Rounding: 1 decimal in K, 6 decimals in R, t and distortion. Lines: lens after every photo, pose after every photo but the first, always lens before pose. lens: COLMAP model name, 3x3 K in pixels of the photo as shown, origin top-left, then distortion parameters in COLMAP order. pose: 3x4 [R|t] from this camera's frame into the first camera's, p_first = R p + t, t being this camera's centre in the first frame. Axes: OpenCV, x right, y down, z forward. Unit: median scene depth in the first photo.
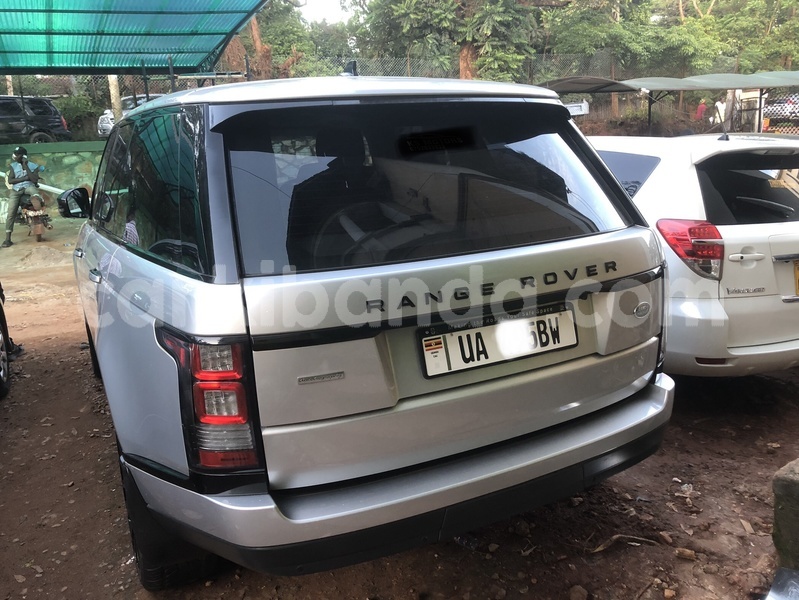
lens RADIAL K [[658.9, 0, 399.5], [0, 658.9, 300.0], [0, 0, 1]] dist [0.000010, 0.010033]
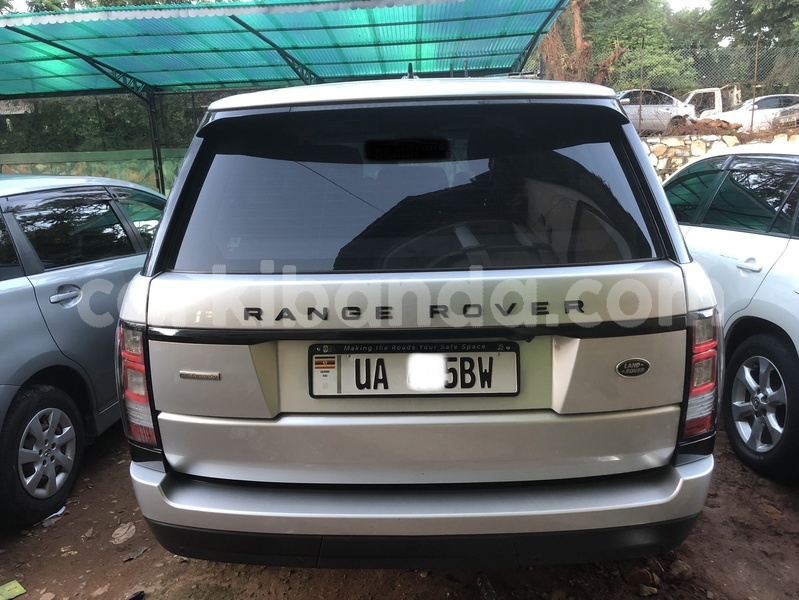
lens RADIAL K [[658.9, 0, 399.5], [0, 658.9, 300.0], [0, 0, 1]] dist [0.000010, 0.010033]
pose [[0.872726, 0.122564, -0.472575, 0.533707], [-0.121479, 0.992047, 0.032950, -0.061461], [0.472855, 0.028652, 0.880674, 0.192348]]
